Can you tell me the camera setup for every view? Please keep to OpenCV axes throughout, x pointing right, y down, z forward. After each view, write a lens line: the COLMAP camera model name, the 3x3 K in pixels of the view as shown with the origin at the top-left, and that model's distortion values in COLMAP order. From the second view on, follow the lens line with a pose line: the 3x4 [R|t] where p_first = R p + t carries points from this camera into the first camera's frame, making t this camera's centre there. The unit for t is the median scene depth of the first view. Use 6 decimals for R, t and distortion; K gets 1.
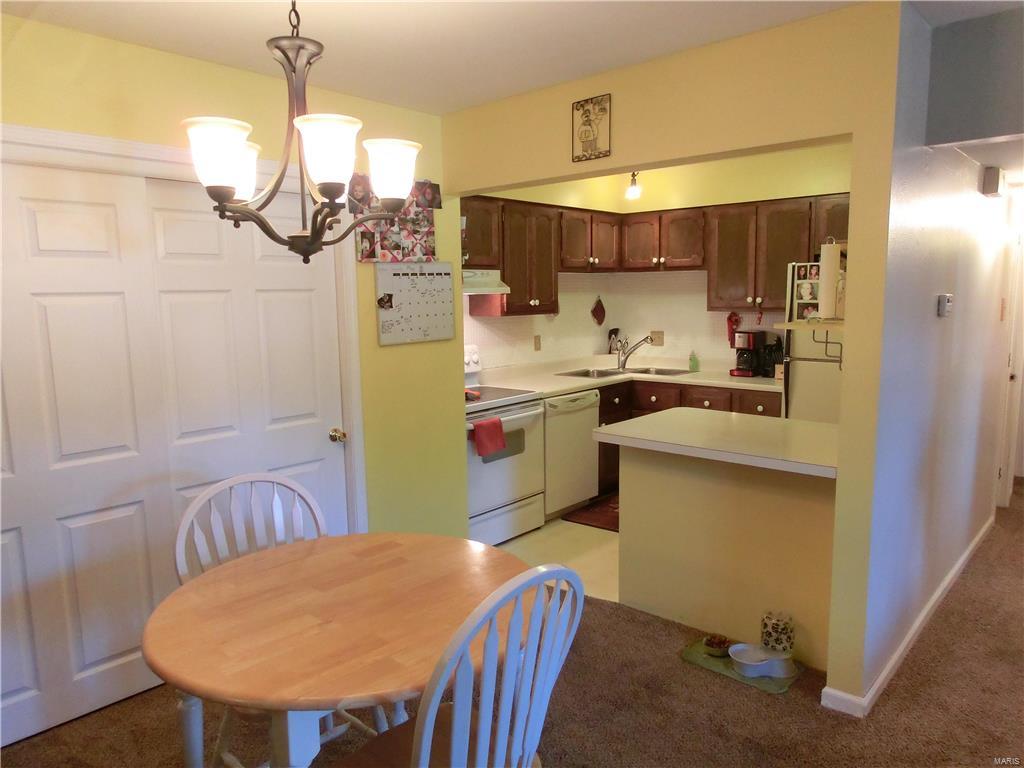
lens RADIAL K [[707.6, 0, 507.9], [0, 707.6, 388.1], [0, 0, 1]] dist [-0.040786, 0.041056]
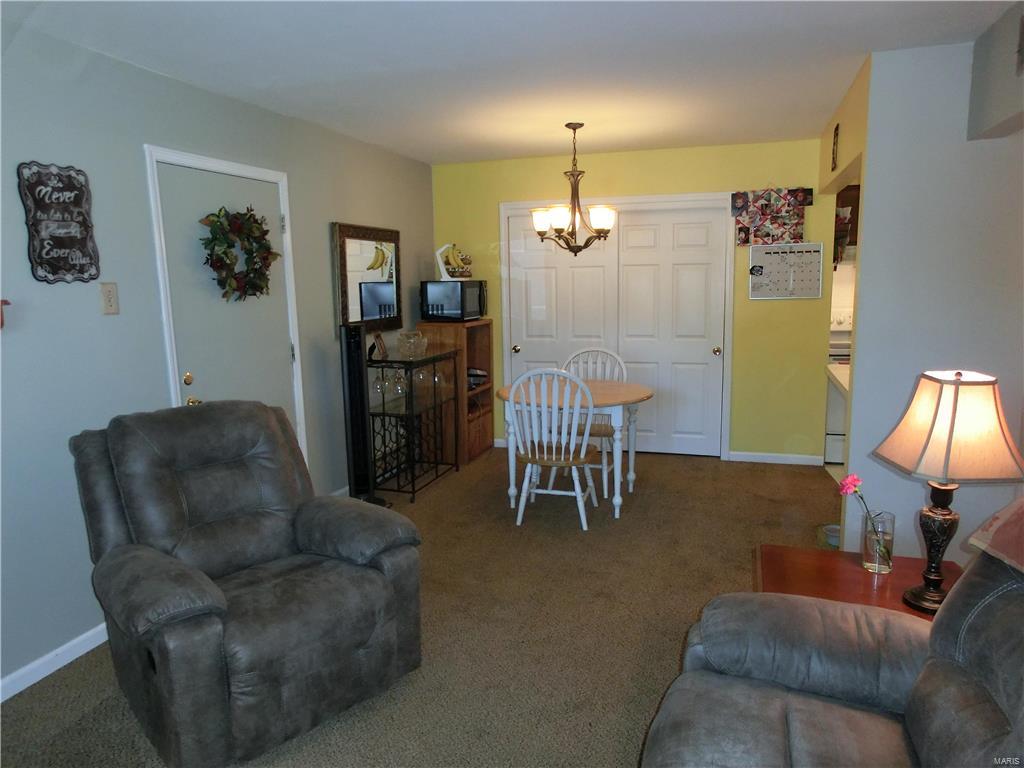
lens RADIAL K [[707.6, 0, 516.1], [0, 707.6, 390.7], [0, 0, 1]] dist [-0.040786, 0.041056]
pose [[0.418552, 0.155920, -0.894708, 0.781042], [-0.107418, 0.986737, 0.121706, 0.005745], [0.901818, 0.045167, 0.429749, -0.106842]]
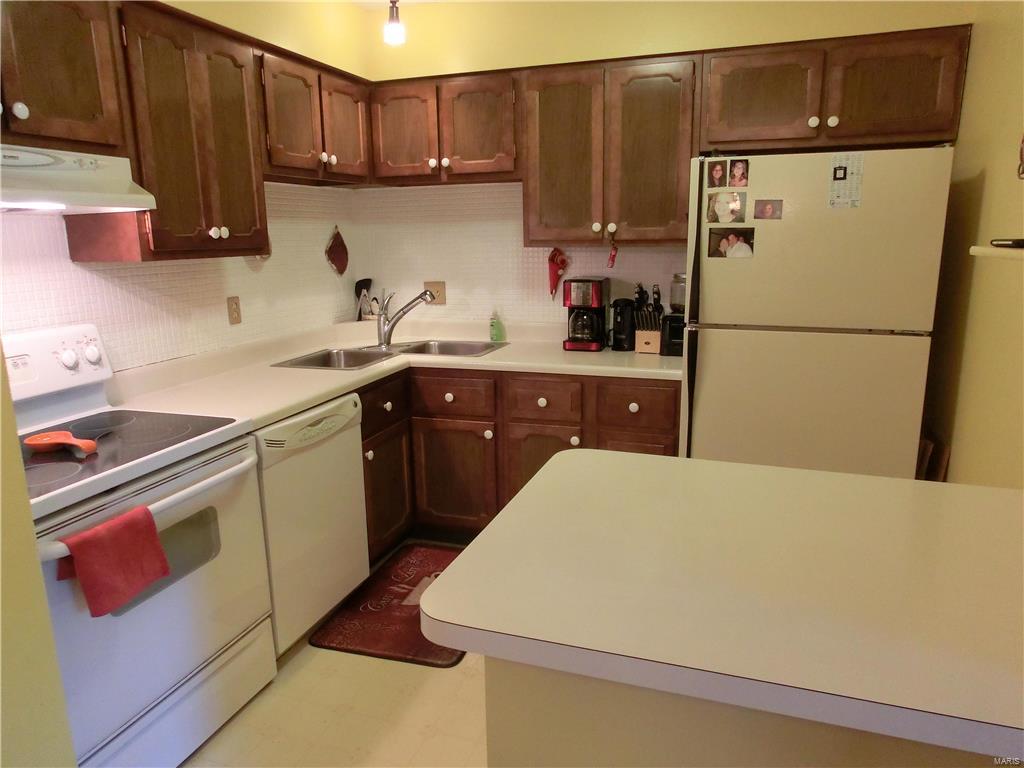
lens RADIAL K [[707.6, 0, 510.3], [0, 707.6, 389.9], [0, 0, 1]] dist [-0.040786, 0.041056]
pose [[0.921092, -0.083496, 0.380287, 0.031321], [0.053942, 0.994682, 0.087740, -0.045828], [-0.385591, -0.060303, 0.920697, 0.489349]]
